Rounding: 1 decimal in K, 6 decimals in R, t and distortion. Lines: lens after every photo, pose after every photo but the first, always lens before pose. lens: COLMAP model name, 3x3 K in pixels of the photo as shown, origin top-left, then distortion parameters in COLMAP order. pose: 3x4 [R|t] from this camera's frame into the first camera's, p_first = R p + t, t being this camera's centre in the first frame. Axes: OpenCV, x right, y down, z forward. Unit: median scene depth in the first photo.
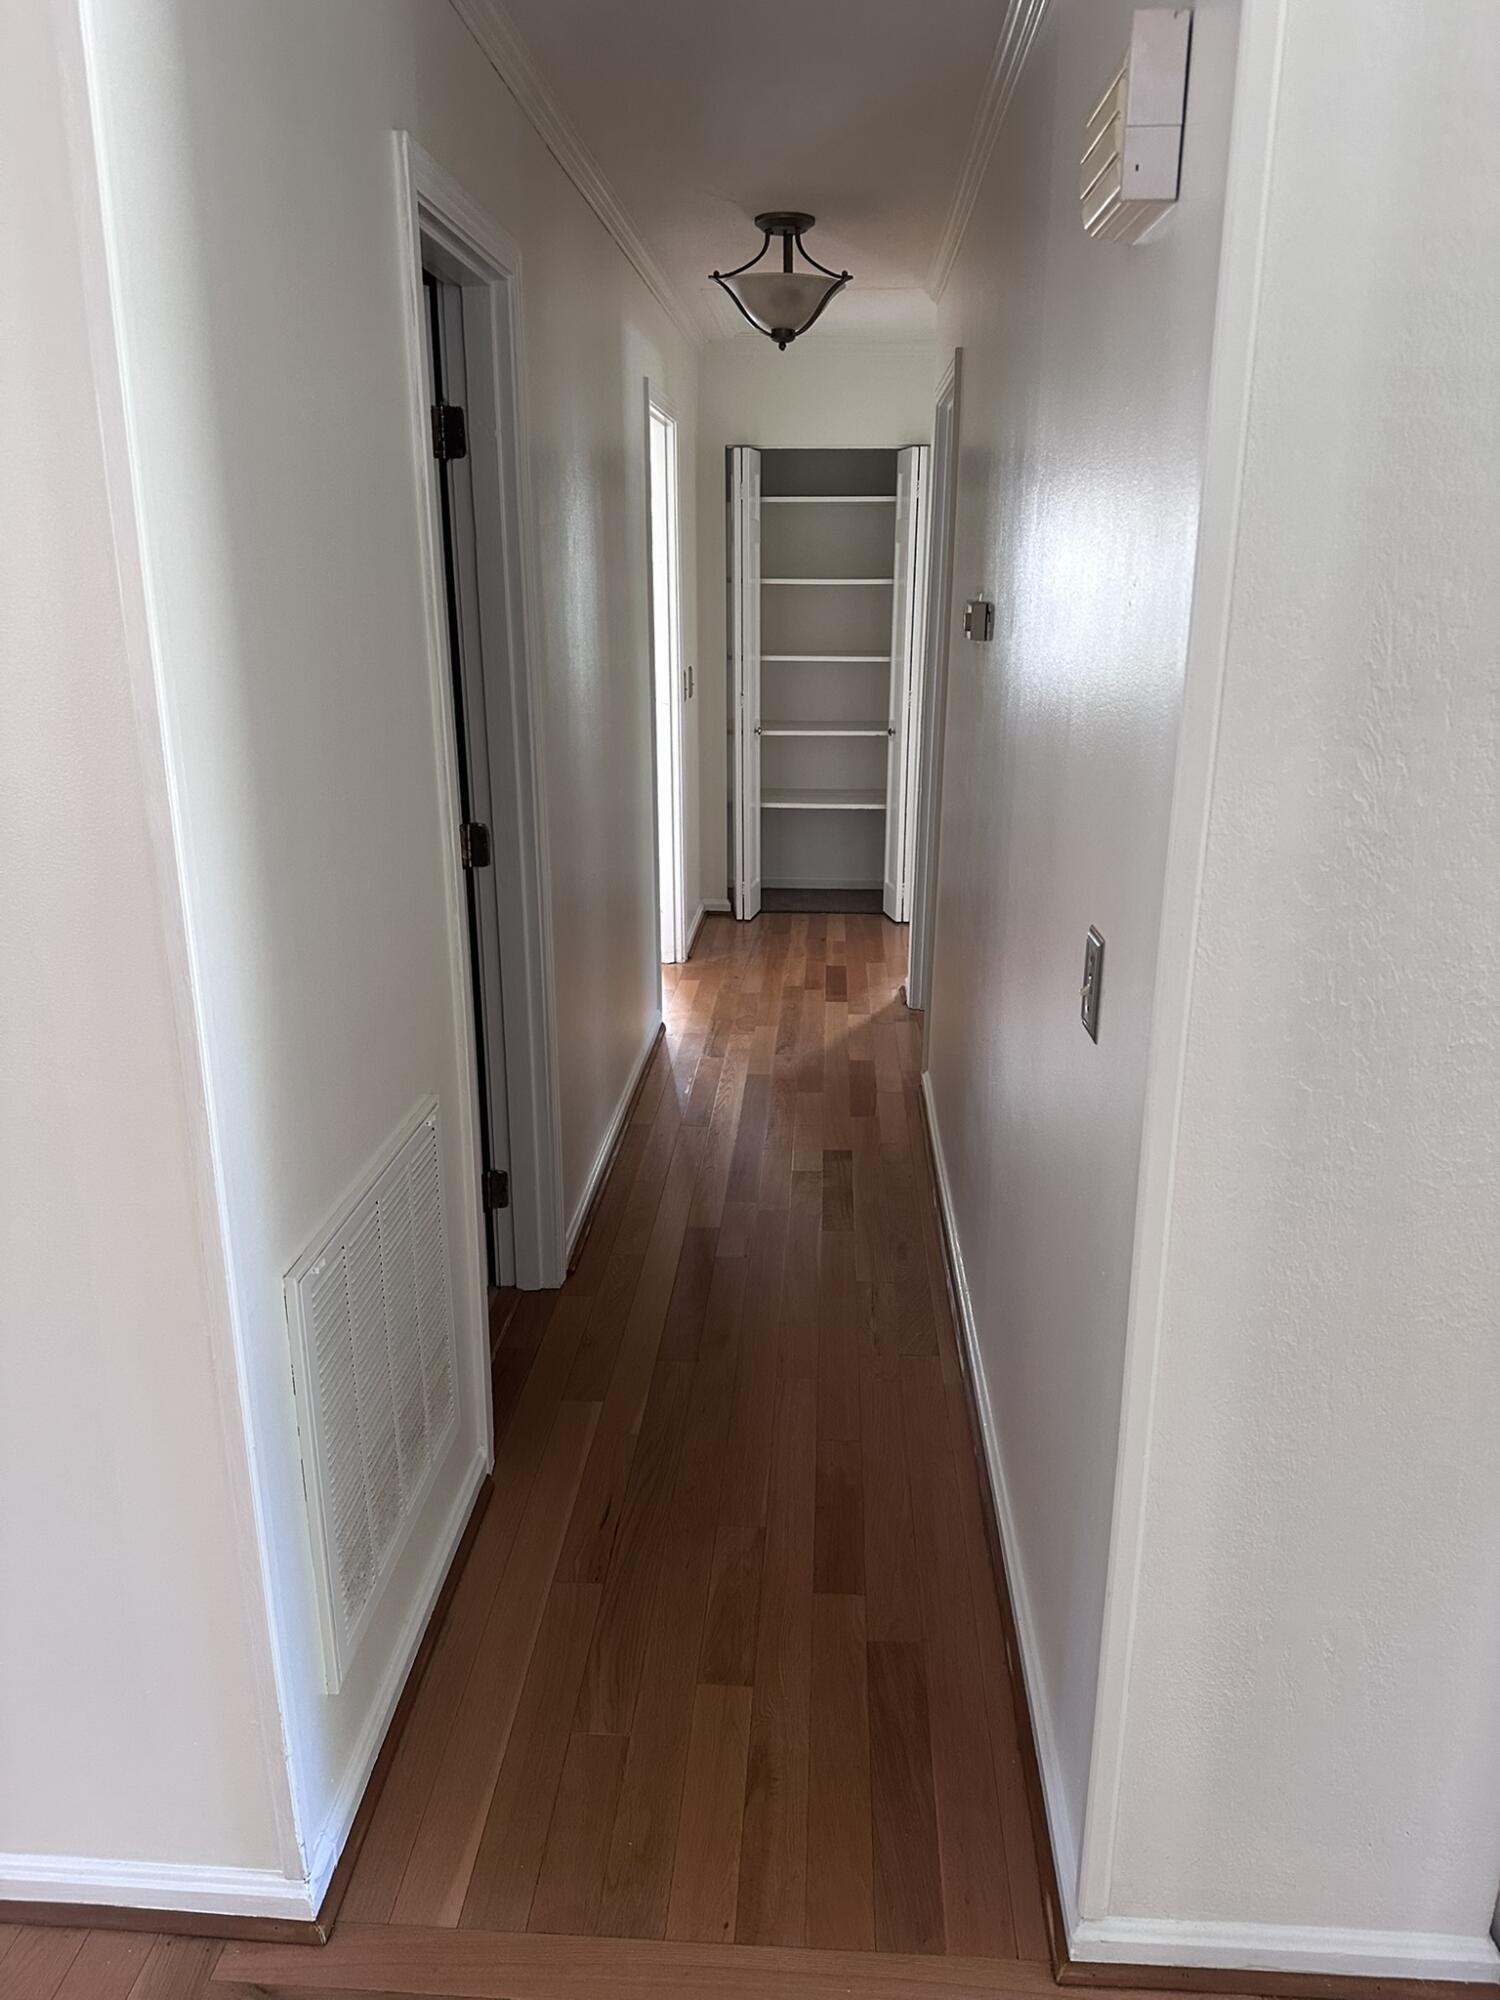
lens RADIAL K [[1385.1, 0, 751.7], [0, 1385.1, 1008.1], [0, 0, 1]] dist [0.033000, -0.001113]
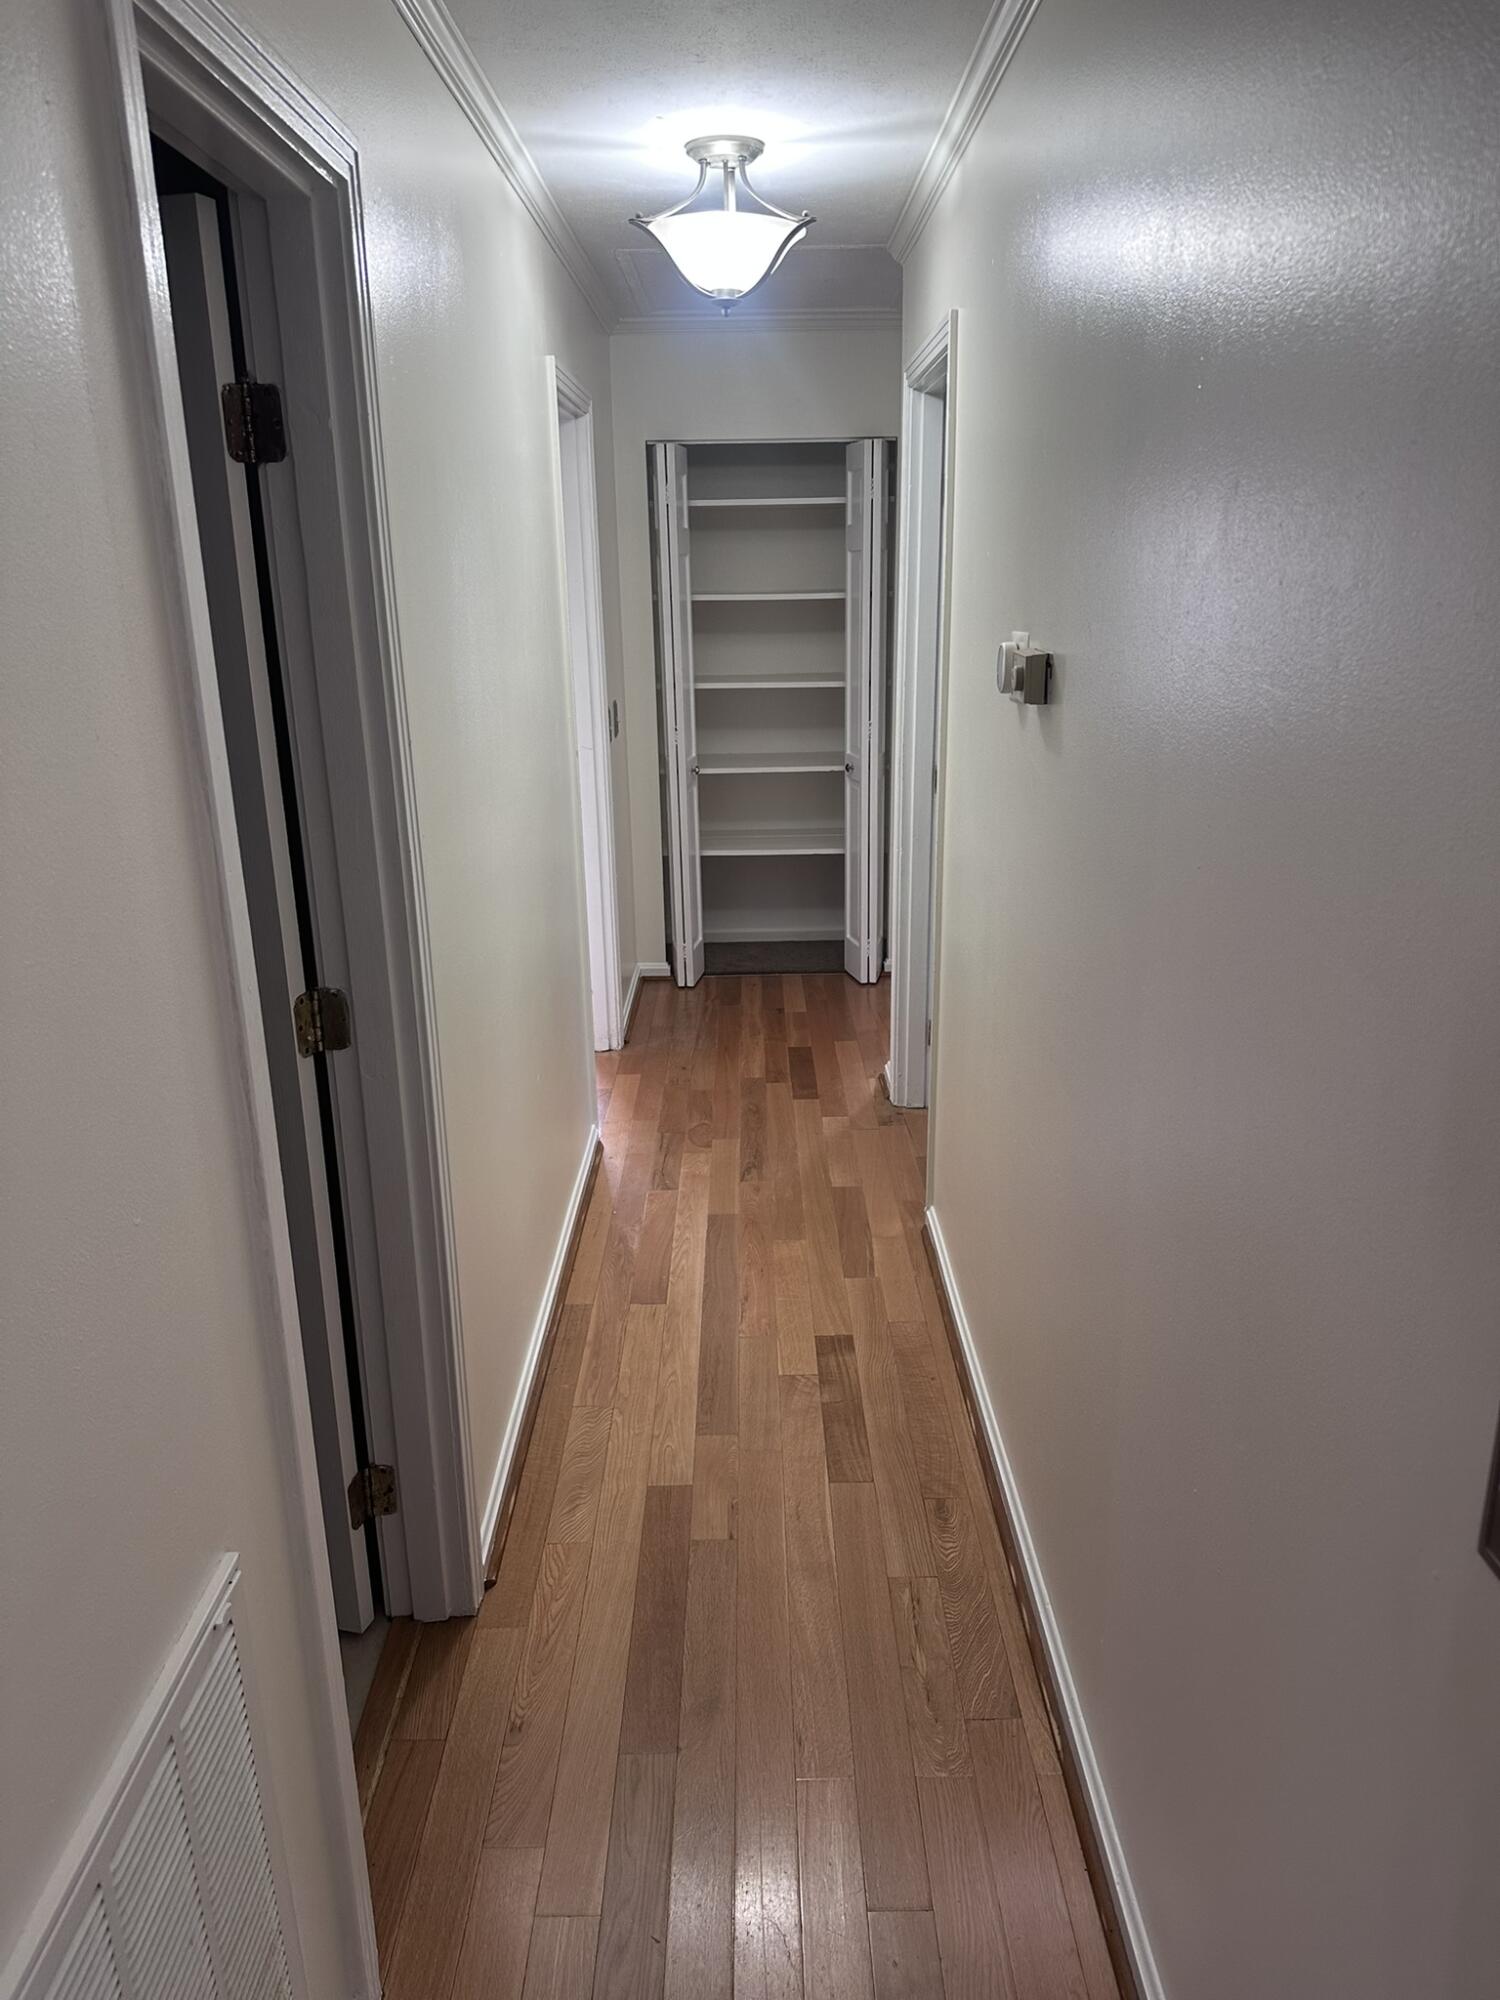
lens RADIAL K [[1385.1, 0, 750.4], [0, 1385.1, 989.8], [0, 0, 1]] dist [0.033000, -0.001113]
pose [[0.997915, -0.037993, 0.052170, -0.012596], [0.038539, 0.999212, -0.009509, -0.059491], [-0.051768, 0.011499, 0.998593, 0.152590]]
